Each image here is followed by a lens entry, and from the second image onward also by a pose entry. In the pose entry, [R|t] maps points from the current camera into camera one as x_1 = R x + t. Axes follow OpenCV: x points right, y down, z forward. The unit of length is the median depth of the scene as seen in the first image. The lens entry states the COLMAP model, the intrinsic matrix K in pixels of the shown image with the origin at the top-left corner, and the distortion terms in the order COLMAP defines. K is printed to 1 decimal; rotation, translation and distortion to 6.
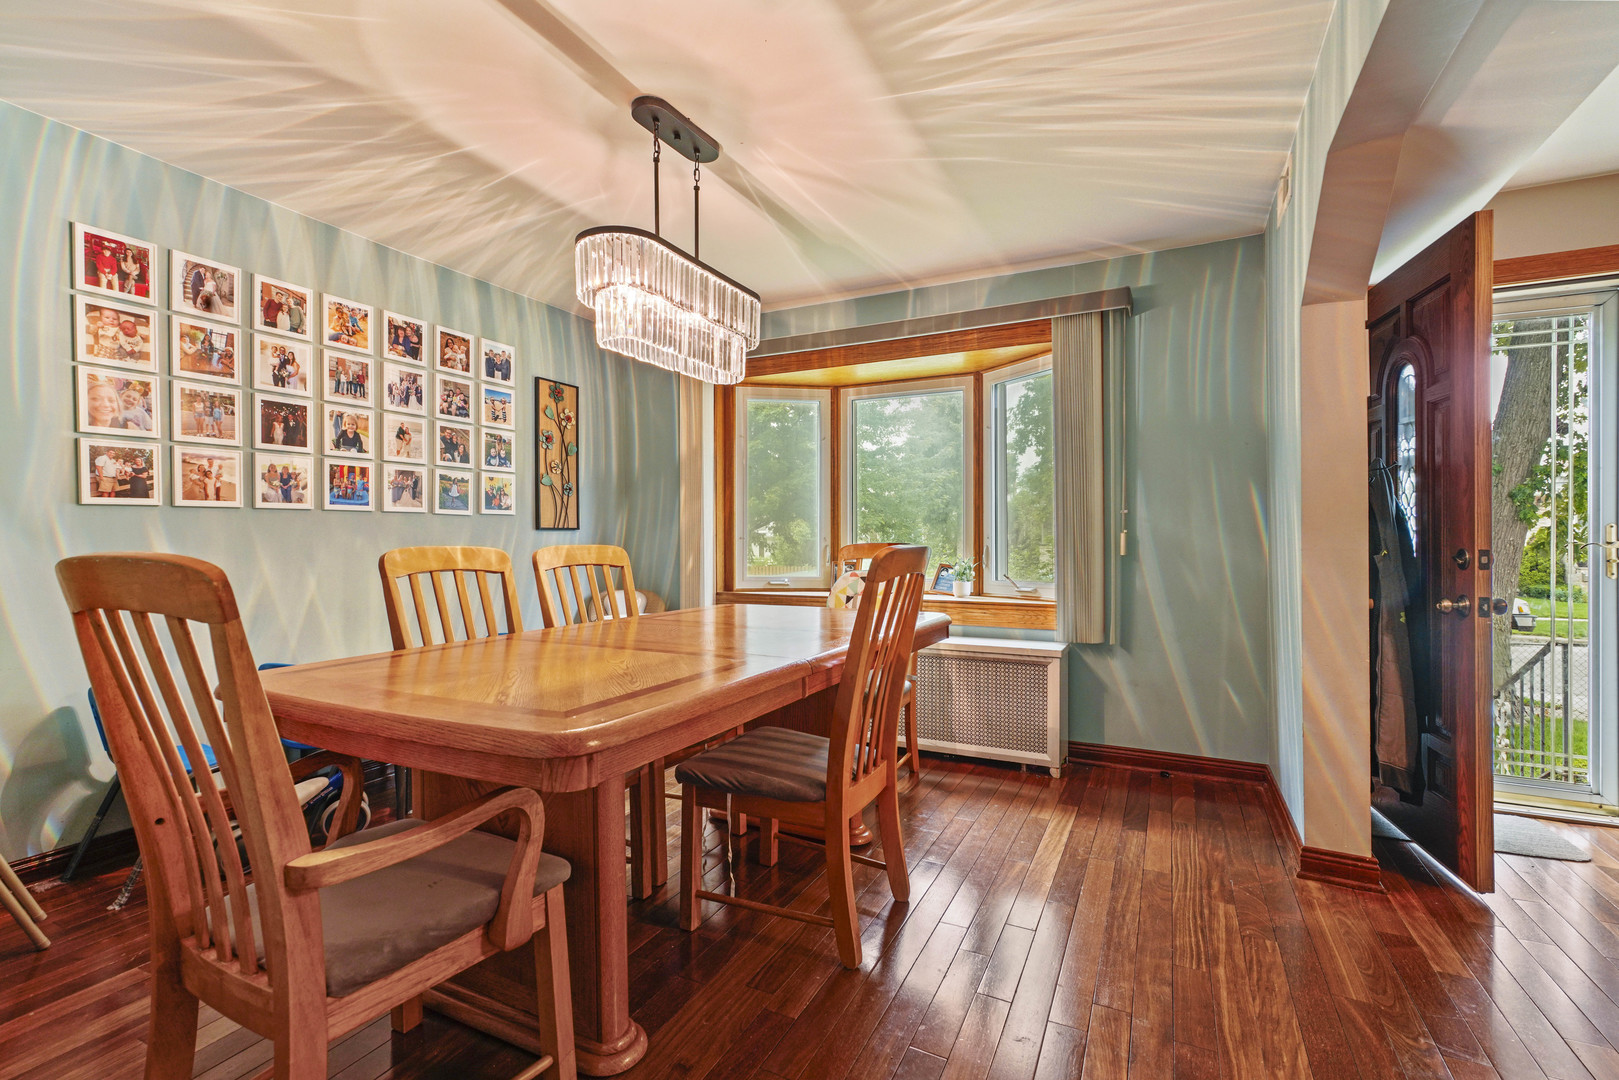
lens RADIAL K [[722.3, 0, 811.2], [0, 722.3, 537.0], [0, 0, 1]] dist [-0.006838, 0.002275]
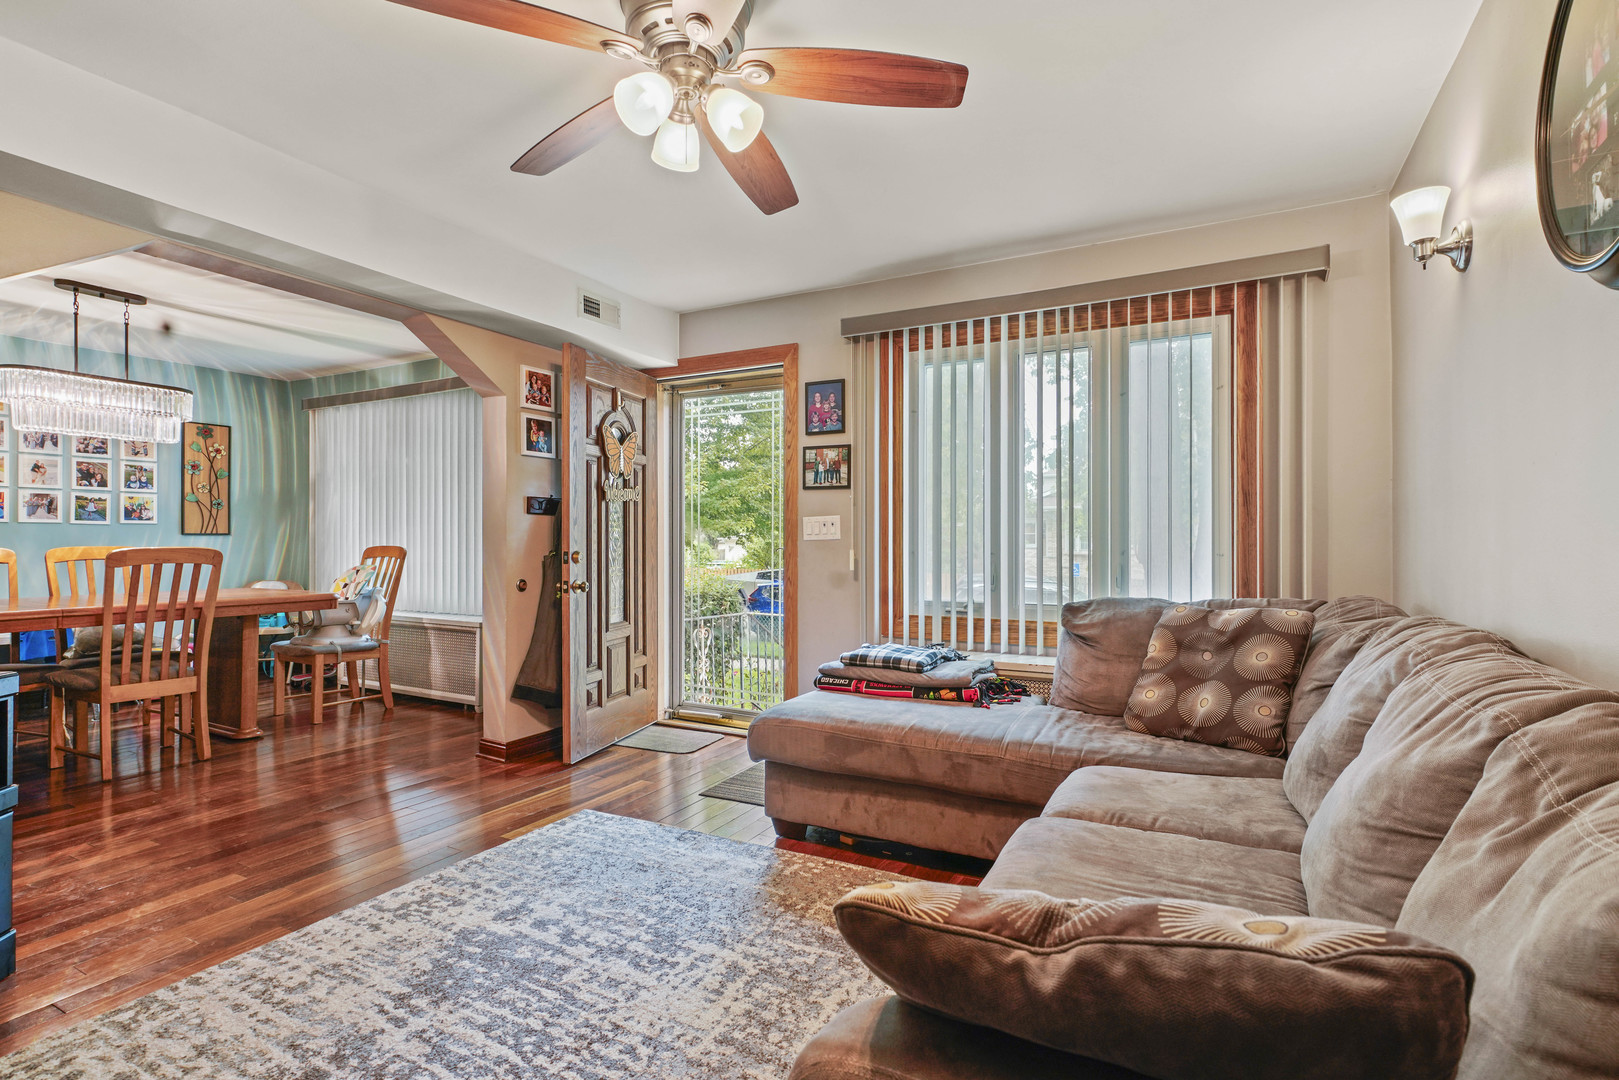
lens RADIAL K [[771.0, 0, 808.0], [0, 771.0, 538.5], [0, 0, 1]] dist [0.002805, 0.001148]
pose [[0.999328, 0.007251, -0.035918, 1.037022], [-0.007257, 0.999974, -0.000037, -0.014451], [0.035917, 0.000297, 0.999355, -0.490831]]
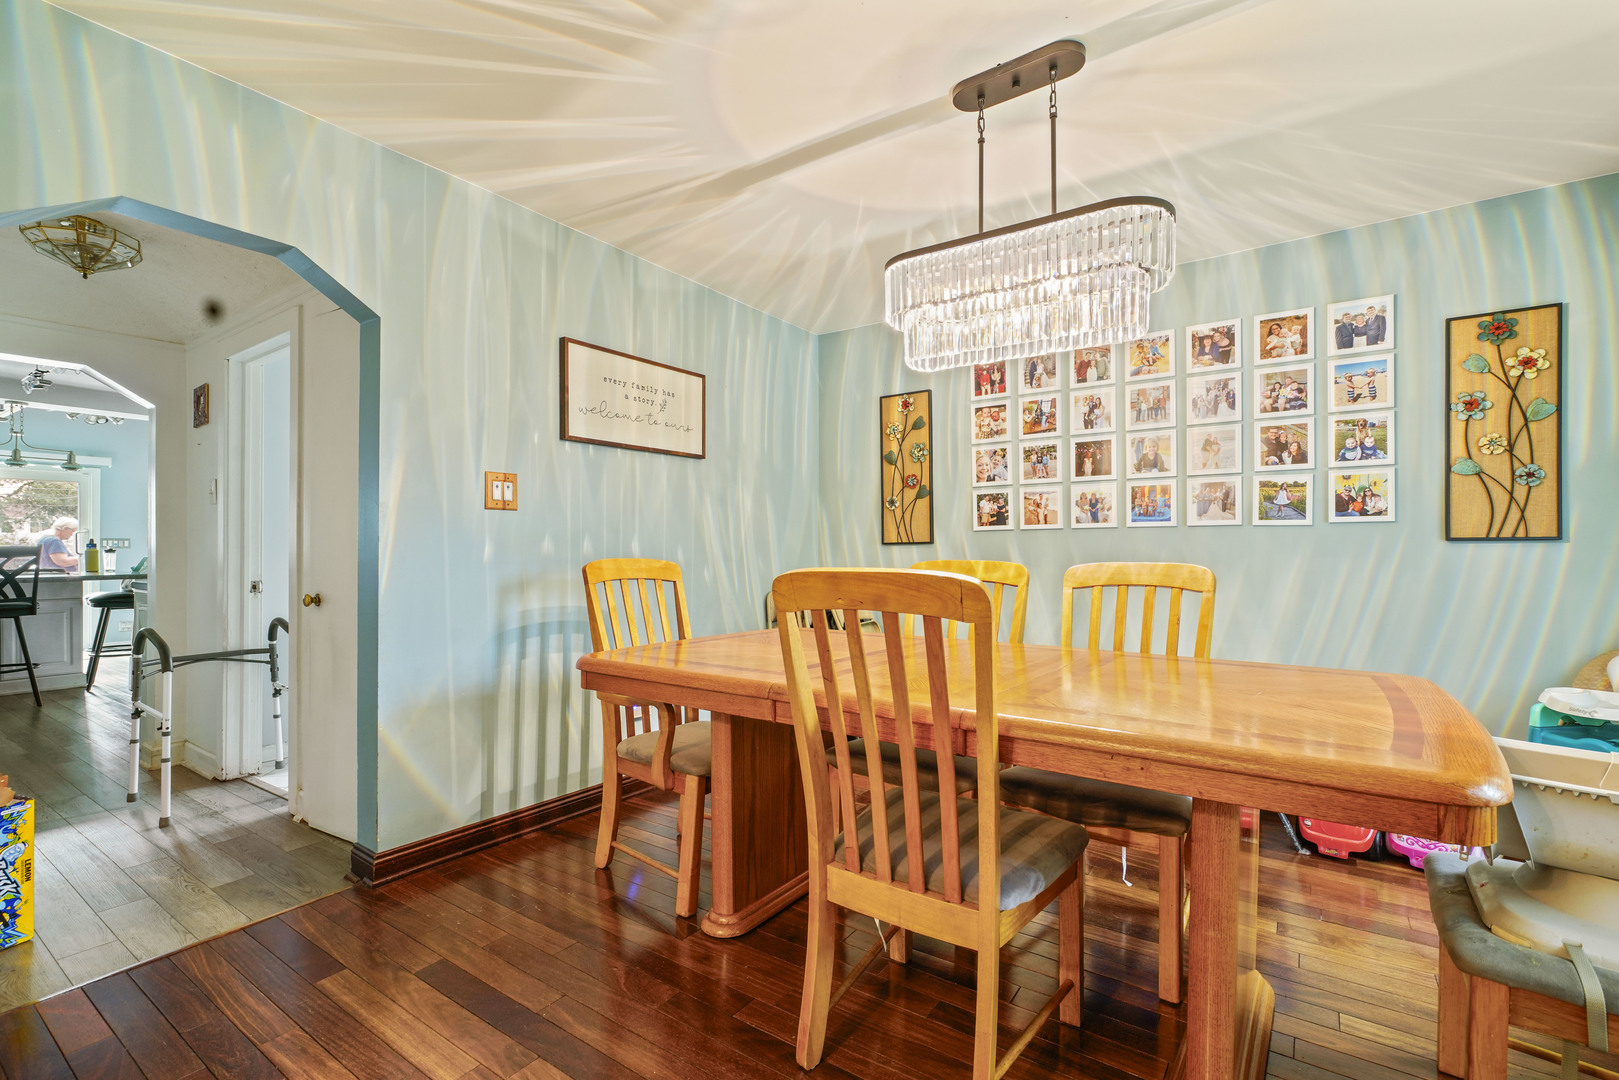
lens RADIAL K [[722.3, 0, 806.3], [0, 722.3, 549.4], [0, 0, 1]] dist [-0.006838, 0.002275]
pose [[-0.144750, 0.004981, -0.989456, 0.483140], [0.002487, 0.999986, 0.004670, -0.008576], [0.989465, -0.001784, -0.144761, 0.612456]]
